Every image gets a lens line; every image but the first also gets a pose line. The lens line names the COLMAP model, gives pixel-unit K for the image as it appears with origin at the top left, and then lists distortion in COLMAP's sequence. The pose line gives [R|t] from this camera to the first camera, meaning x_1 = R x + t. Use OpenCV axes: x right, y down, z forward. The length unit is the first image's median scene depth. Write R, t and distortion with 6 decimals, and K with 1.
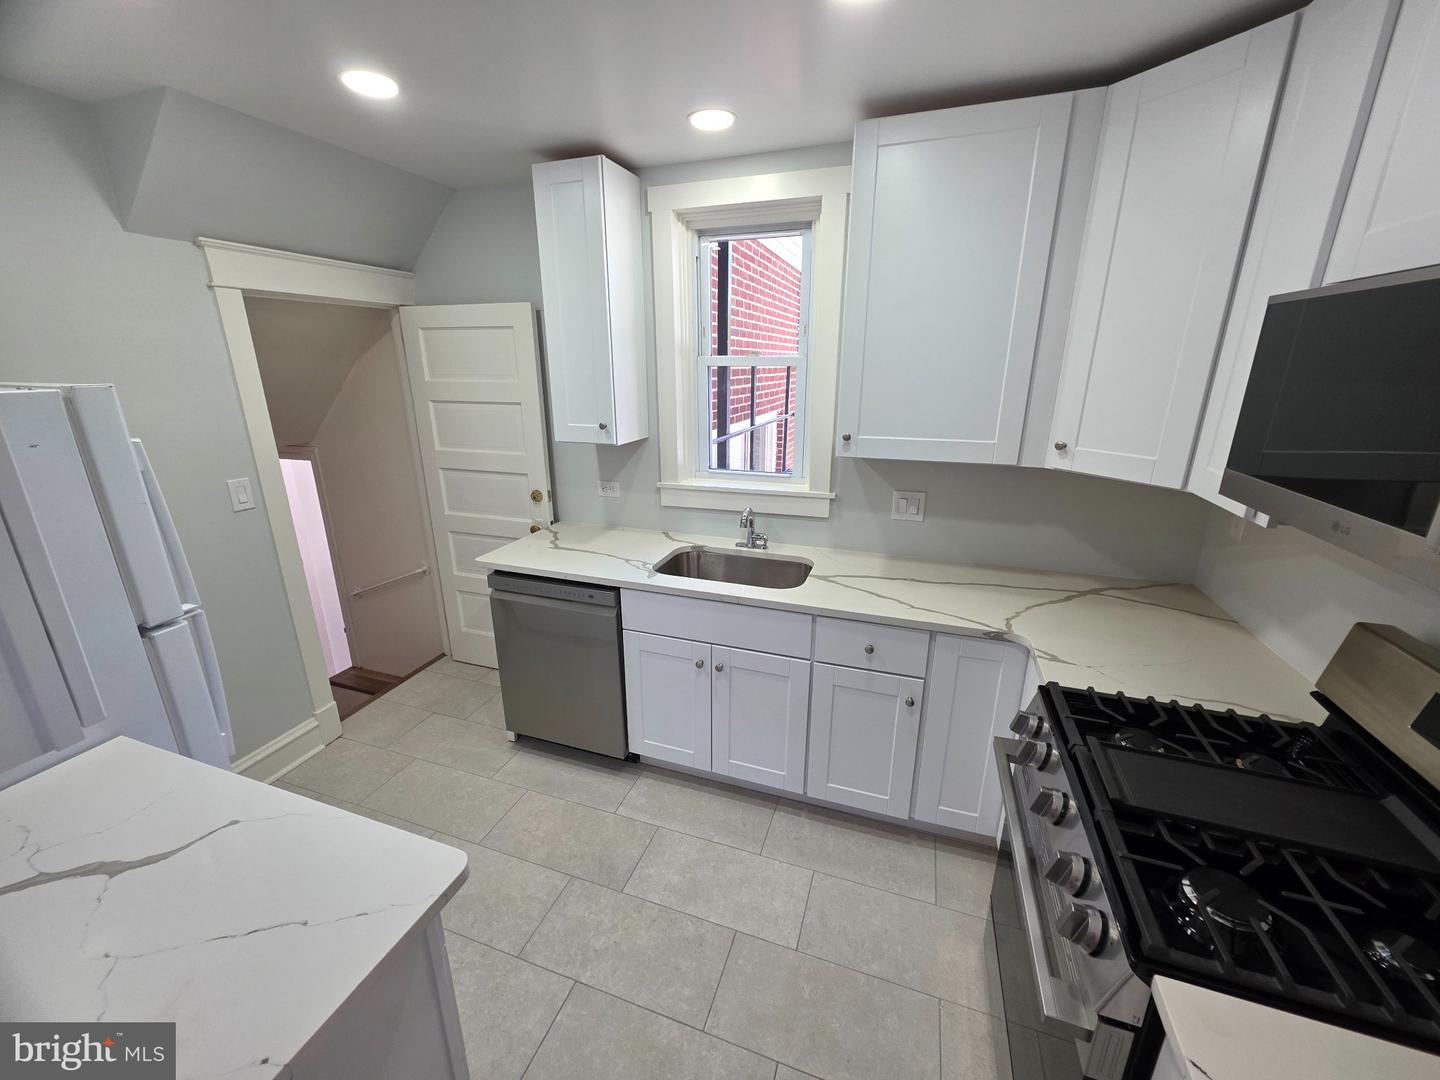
lens RADIAL K [[574.4, 0, 717.2], [0, 574.4, 538.7], [0, 0, 1]] dist [0.002678, -0.000660]
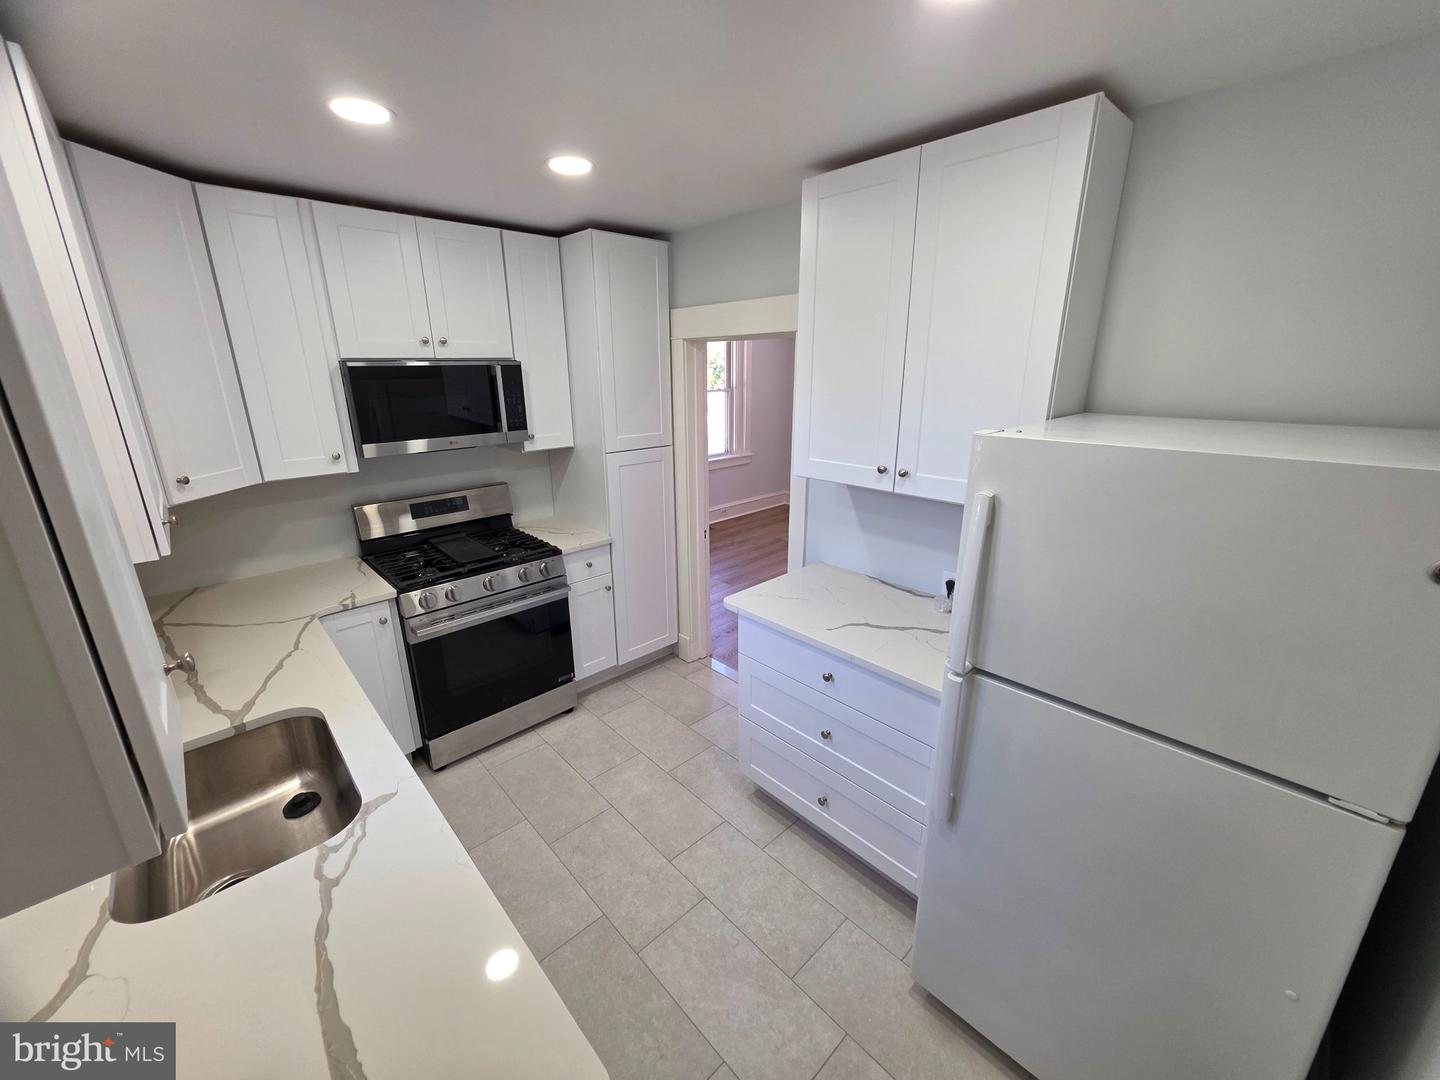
lens RADIAL K [[574.4, 0, 717.9], [0, 574.4, 534.0], [0, 0, 1]] dist [0.002678, -0.000660]
pose [[-0.888343, -0.123304, 0.442316, -0.723434], [0.148188, 0.834745, 0.530321, -0.467623], [-0.434612, 0.536653, -0.723268, 1.304017]]
